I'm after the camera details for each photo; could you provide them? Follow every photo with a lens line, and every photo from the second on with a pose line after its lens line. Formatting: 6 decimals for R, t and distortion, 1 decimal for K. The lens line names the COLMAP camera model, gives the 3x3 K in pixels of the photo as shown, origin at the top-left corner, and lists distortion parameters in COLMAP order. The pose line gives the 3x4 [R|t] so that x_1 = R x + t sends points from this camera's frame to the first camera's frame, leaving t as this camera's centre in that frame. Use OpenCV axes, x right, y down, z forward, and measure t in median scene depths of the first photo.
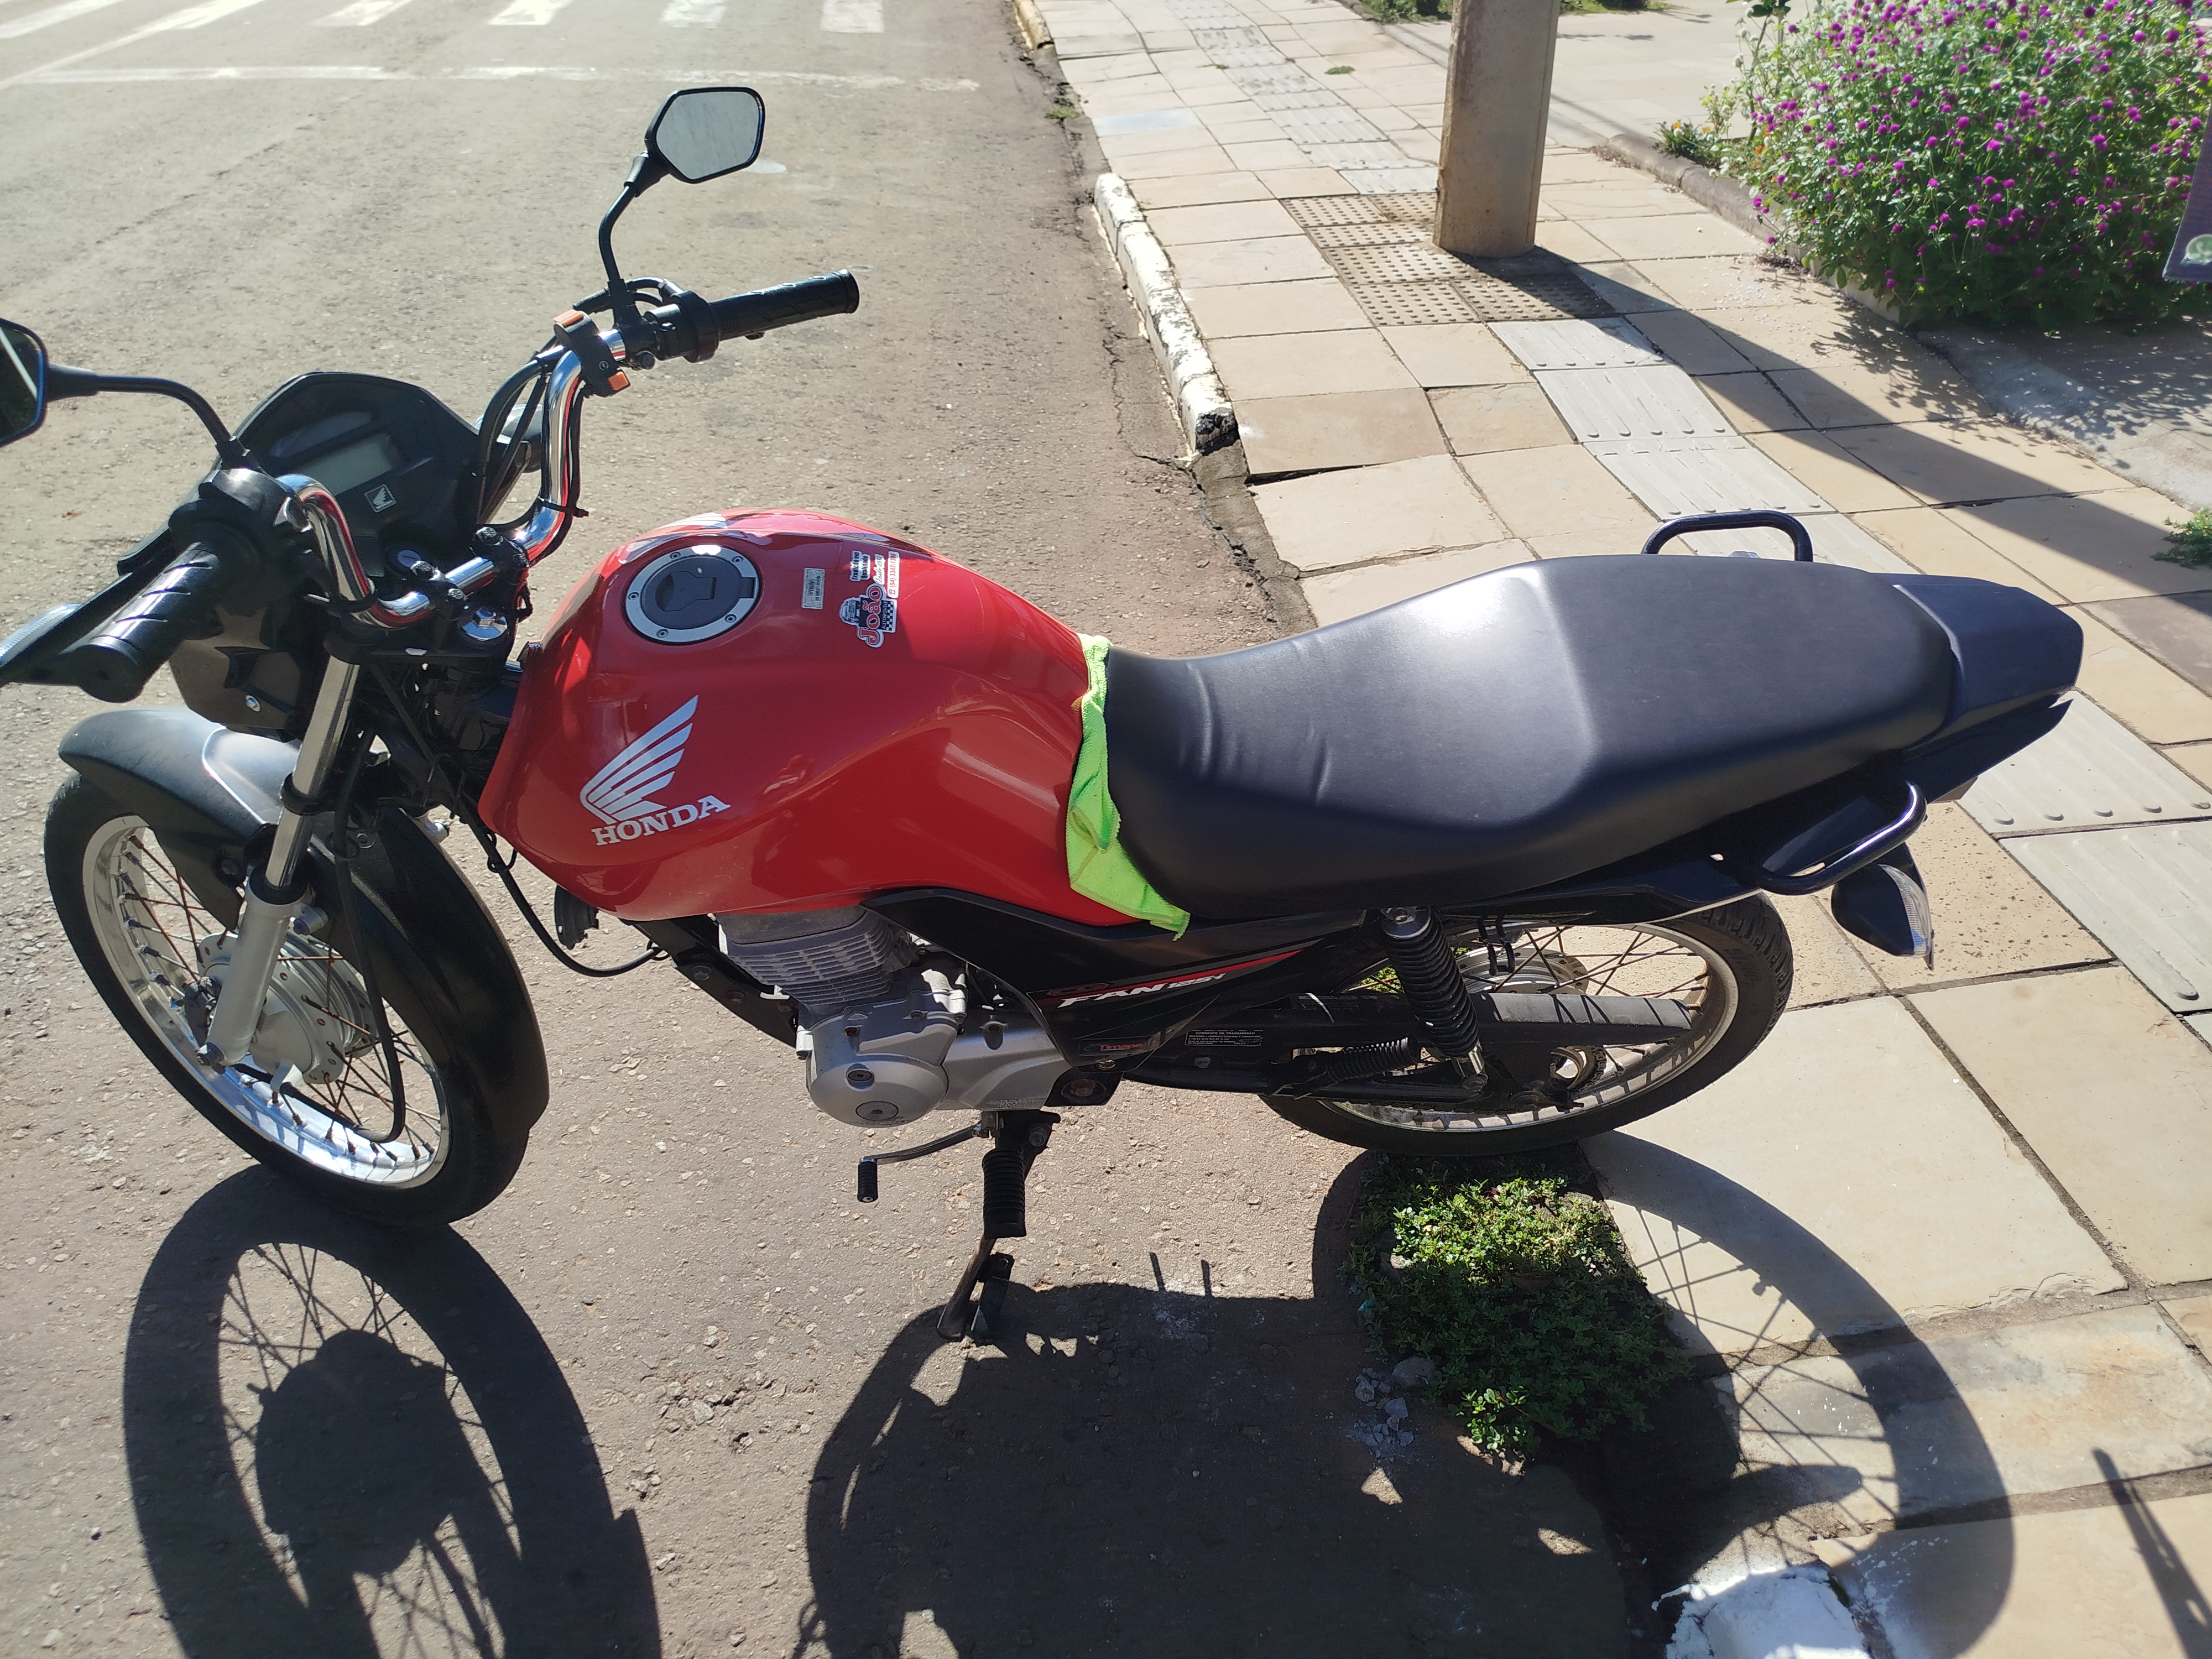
lens RADIAL K [[1545.3, 0, 1103.1], [0, 1545.3, 819.2], [0, 0, 1]] dist [-0.001070, 0.011092]
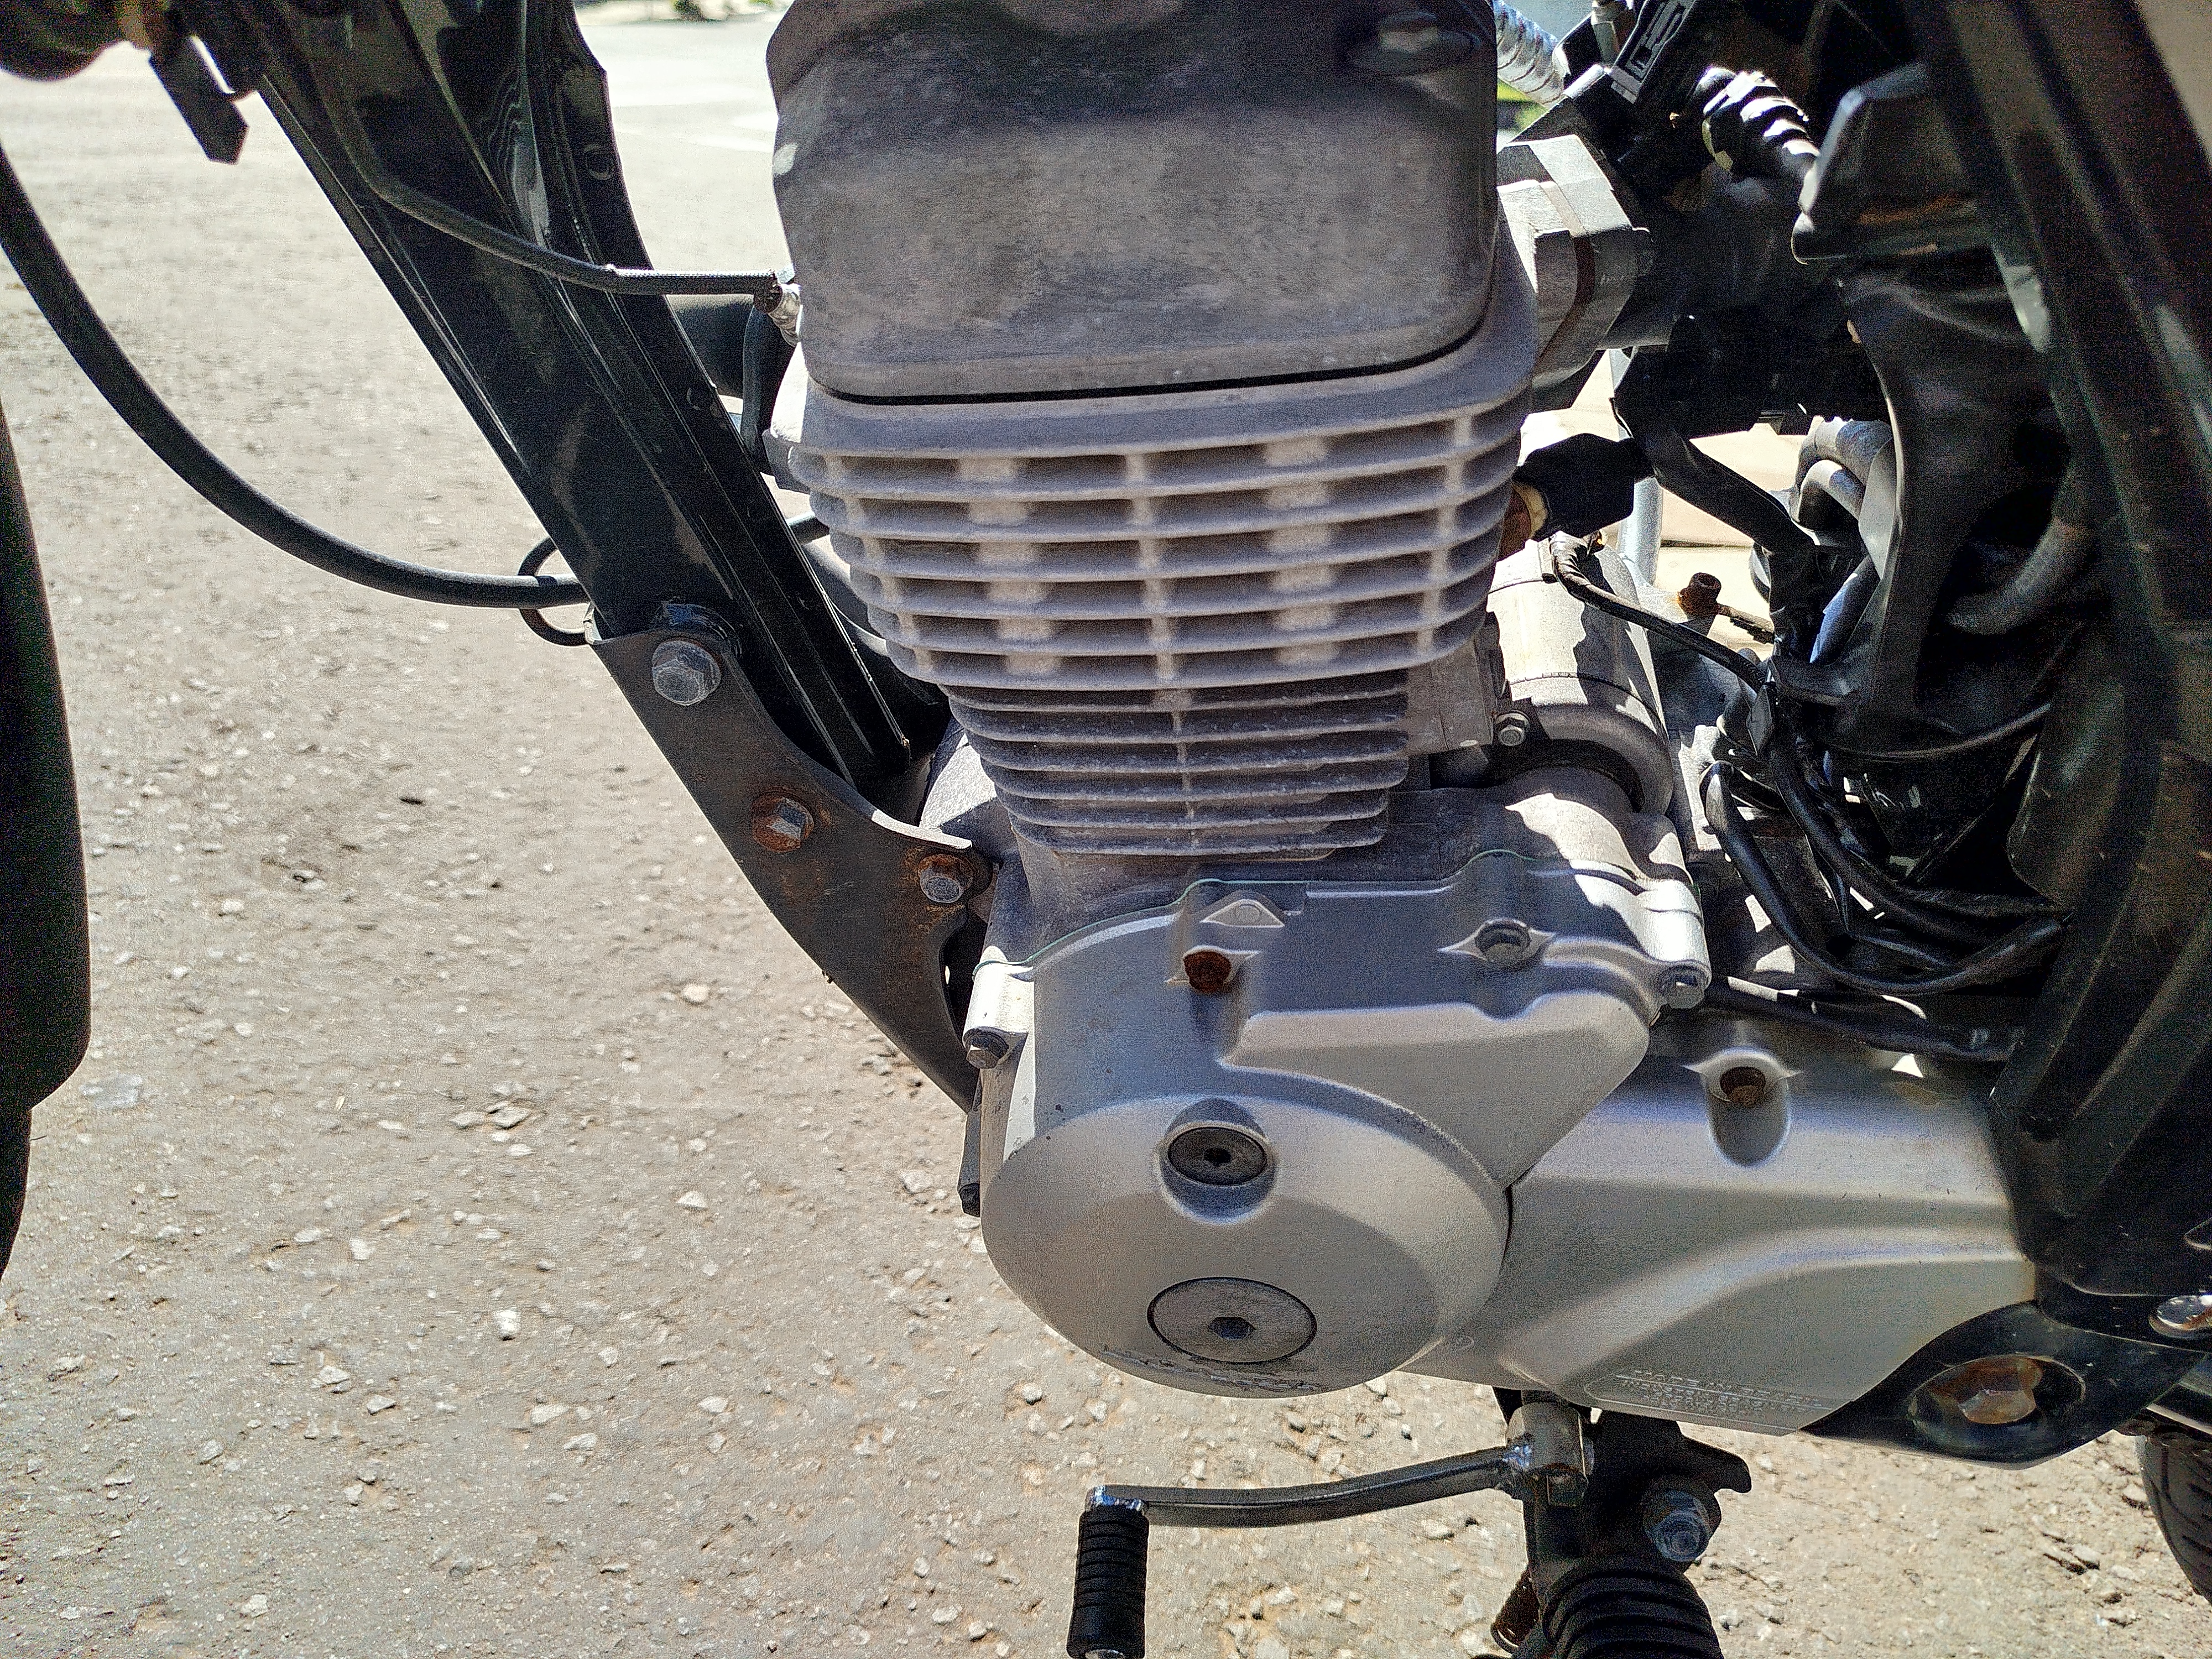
lens RADIAL K [[1545.3, 0, 1093.2], [0, 1545.3, 840.8], [0, 0, 1]] dist [-0.001070, 0.011092]
pose [[0.982297, 0.173073, -0.071680, -0.162148], [-0.182407, 0.970833, -0.155598, 0.154186], [0.042660, 0.165919, 0.985216, 0.728965]]
